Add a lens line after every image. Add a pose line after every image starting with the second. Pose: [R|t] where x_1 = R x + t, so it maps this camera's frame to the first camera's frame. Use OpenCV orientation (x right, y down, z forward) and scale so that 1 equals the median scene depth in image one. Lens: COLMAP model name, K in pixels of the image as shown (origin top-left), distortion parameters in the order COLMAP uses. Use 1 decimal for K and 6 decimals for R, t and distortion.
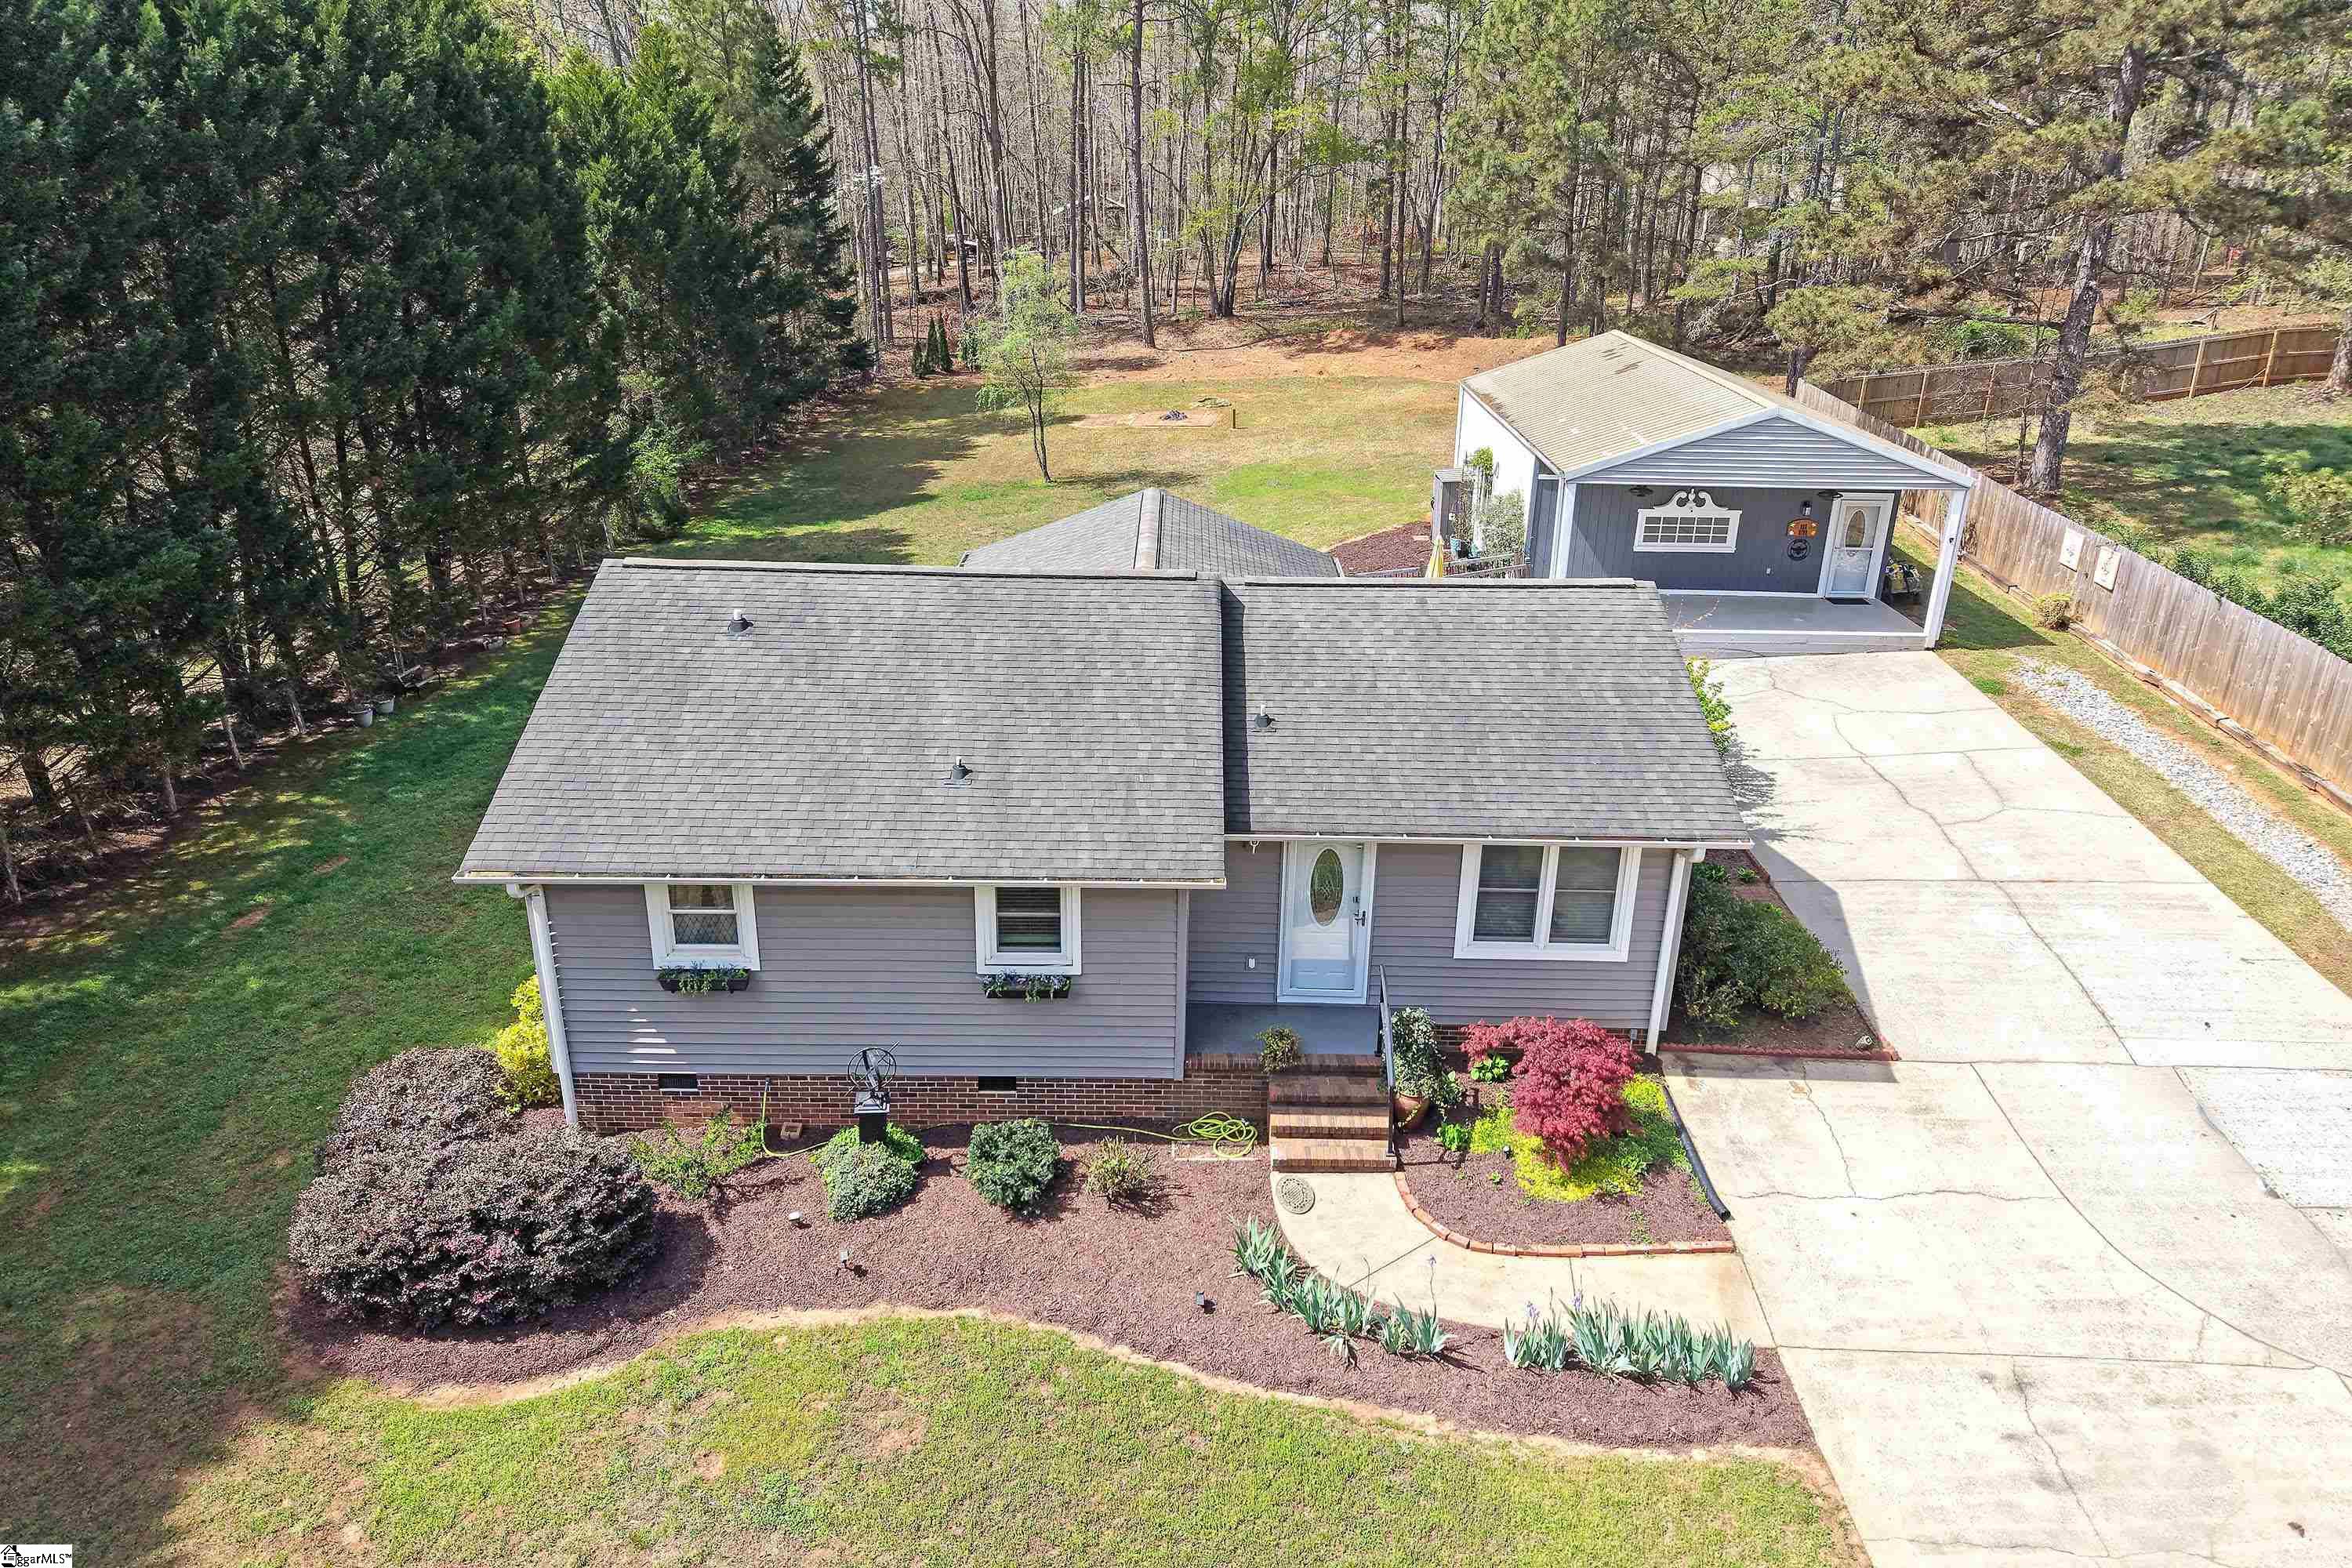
lens RADIAL K [[1679.8, 0, 1188.7], [0, 1679.8, 688.6], [0, 0, 1]] dist [0.050967, -0.059691]
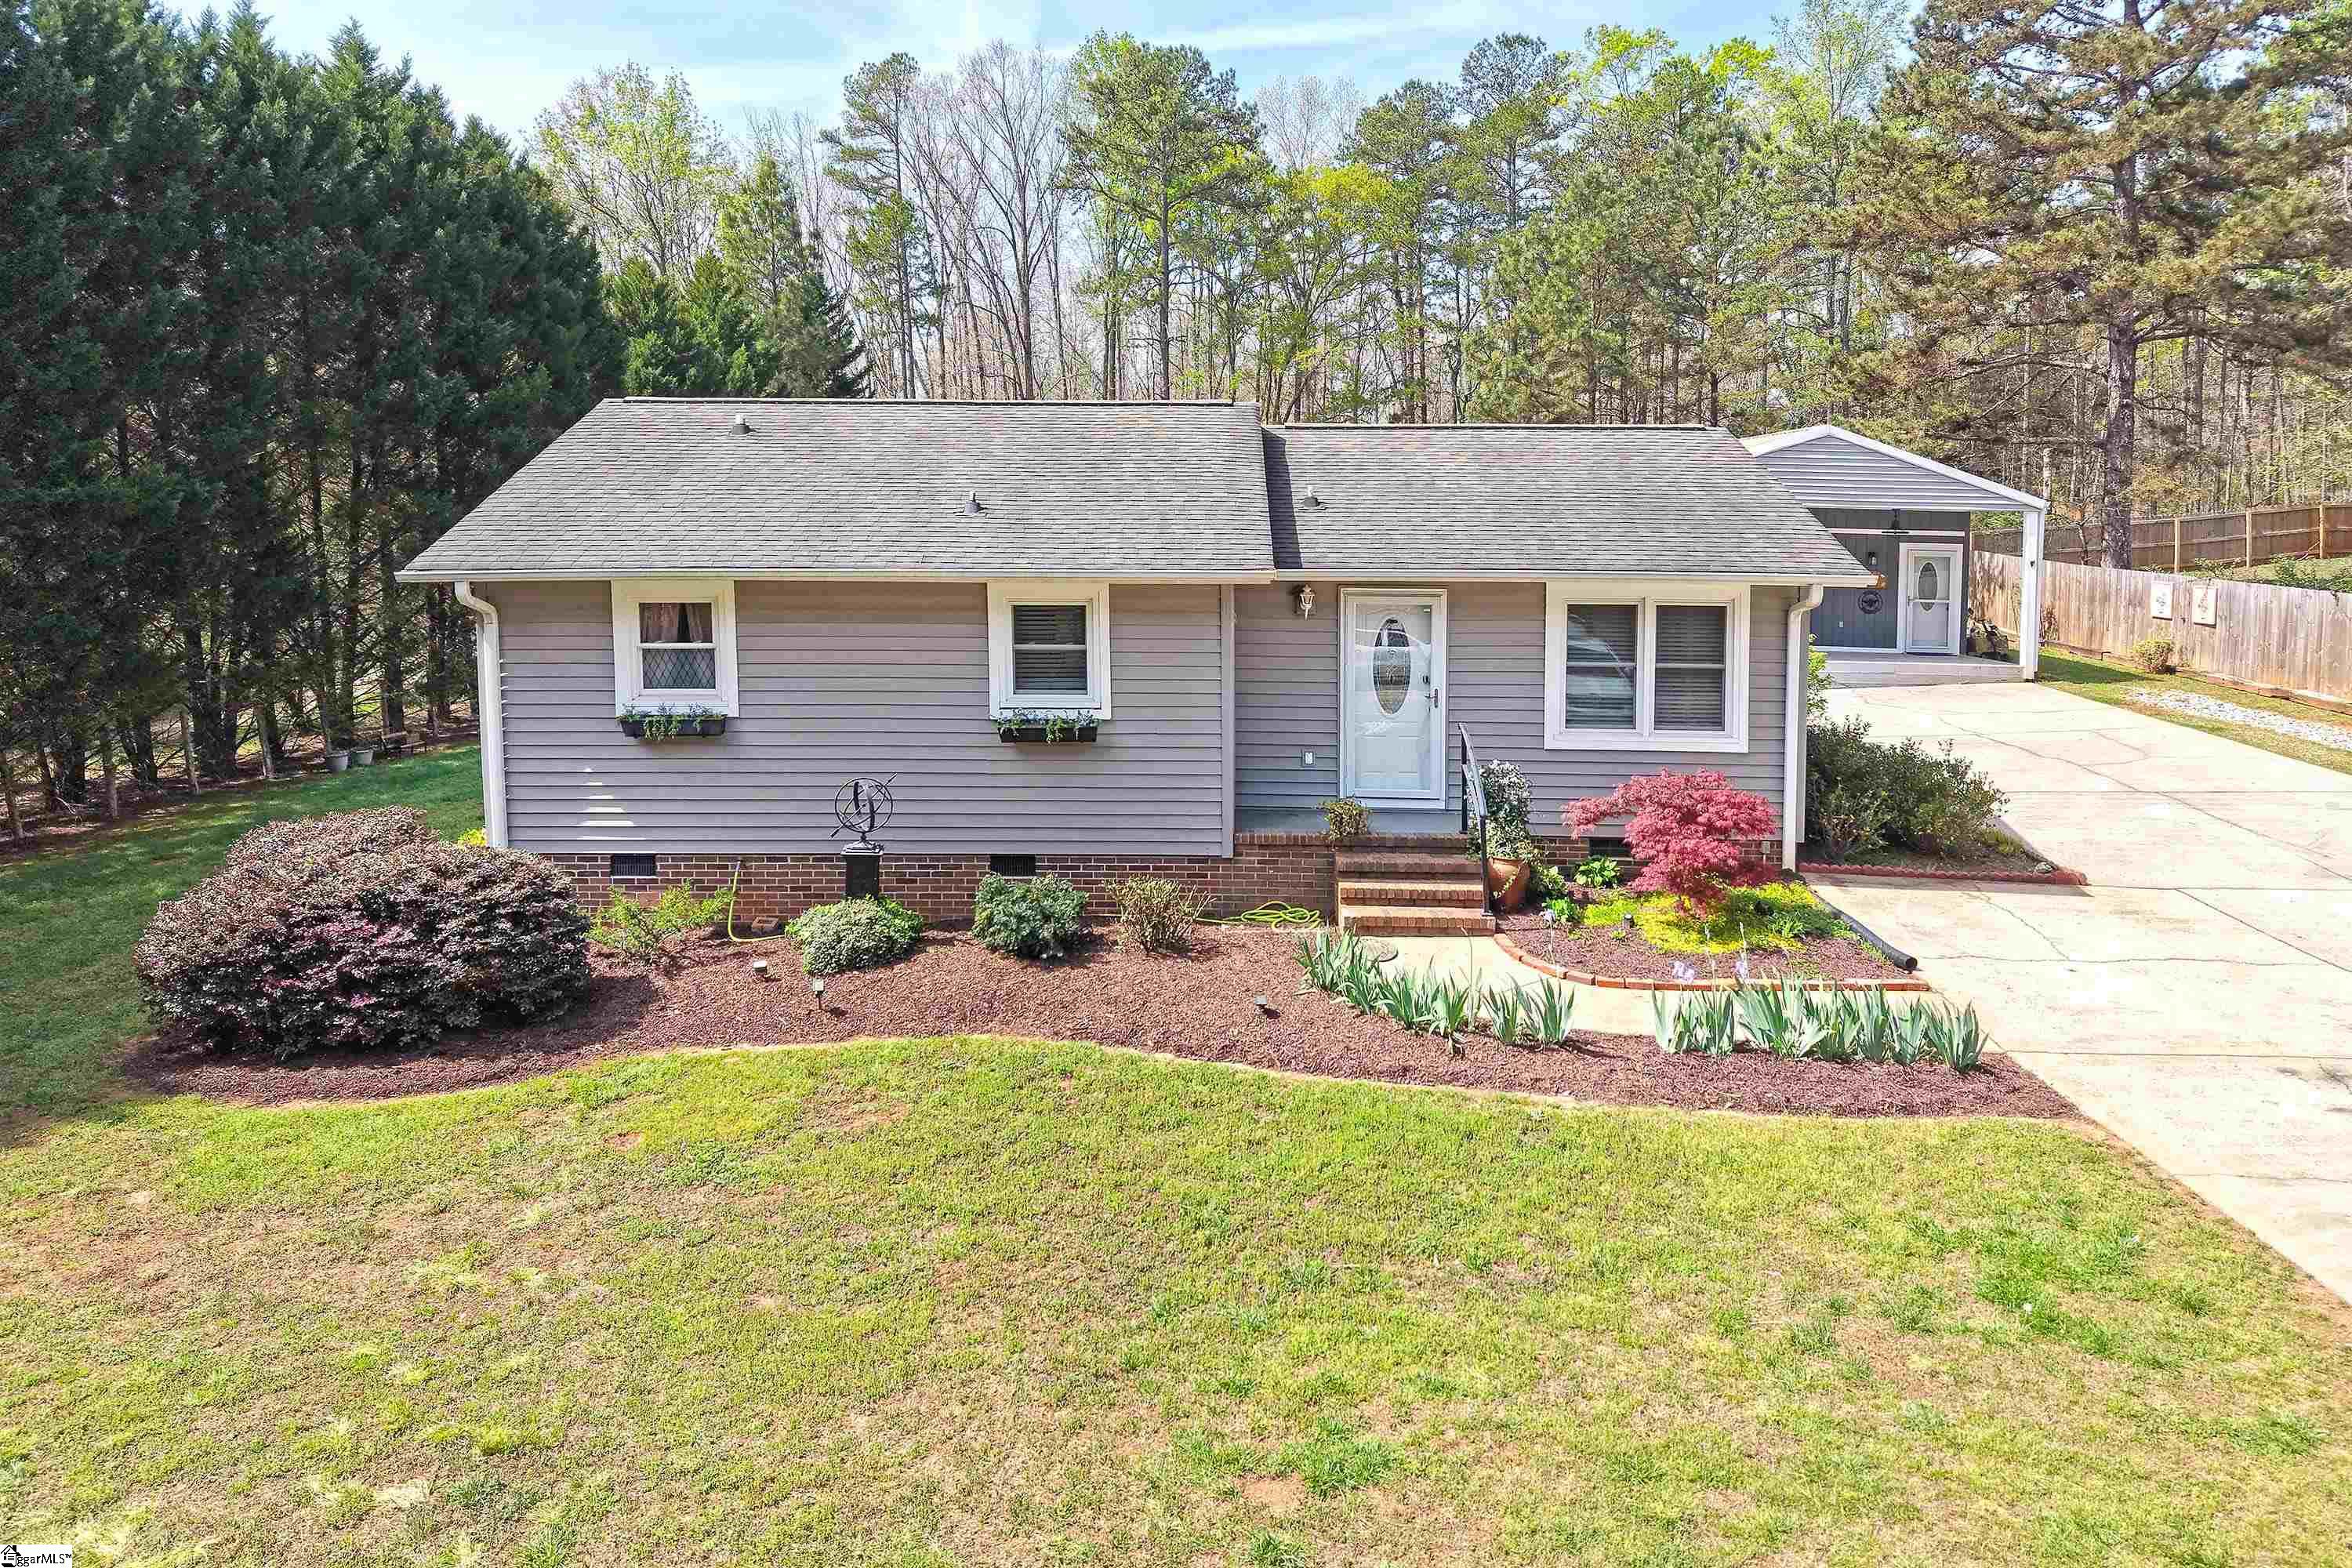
lens RADIAL K [[1679.8, 0, 1188.7], [0, 1679.8, 688.6], [0, 0, 1]] dist [0.050967, -0.059691]
pose [[0.999591, -0.023945, -0.015647, -0.010261], [0.017858, 0.949732, -0.312554, 0.417967], [0.022345, 0.312147, 0.949771, 0.180196]]
